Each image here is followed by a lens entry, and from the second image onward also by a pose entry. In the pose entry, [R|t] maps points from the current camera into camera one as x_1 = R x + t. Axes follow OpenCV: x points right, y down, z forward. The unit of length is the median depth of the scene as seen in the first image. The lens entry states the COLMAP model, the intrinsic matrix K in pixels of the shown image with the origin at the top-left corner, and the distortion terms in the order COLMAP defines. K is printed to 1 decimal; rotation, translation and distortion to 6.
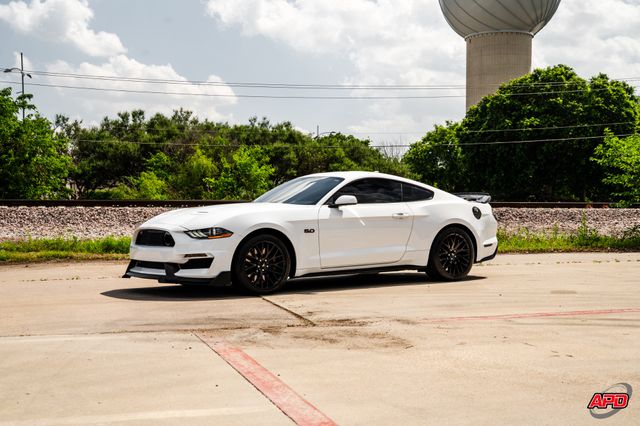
lens RADIAL K [[1025.5, 0, 305.0], [0, 1025.5, 223.5], [0, 0, 1]] dist [0.188634, 0.000000]
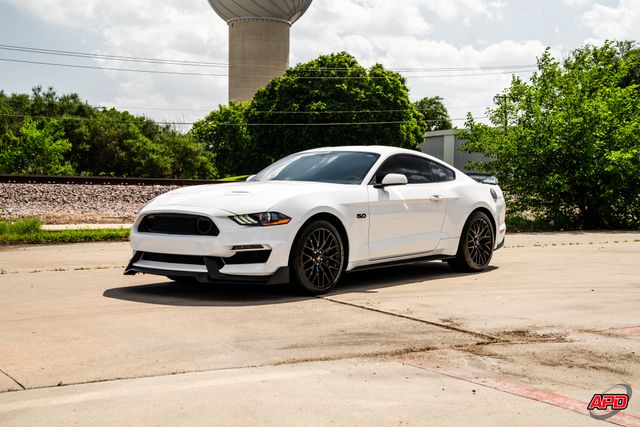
lens RADIAL K [[985.9, 0, 331.3], [0, 985.9, 199.5], [0, 0, 1]] dist [0.167592, 0.000000]
pose [[0.954589, 0.009042, 0.297789, -0.223667], [-0.008075, 0.999957, -0.004478, -0.001903], [-0.297817, 0.001870, 0.954621, 0.212699]]
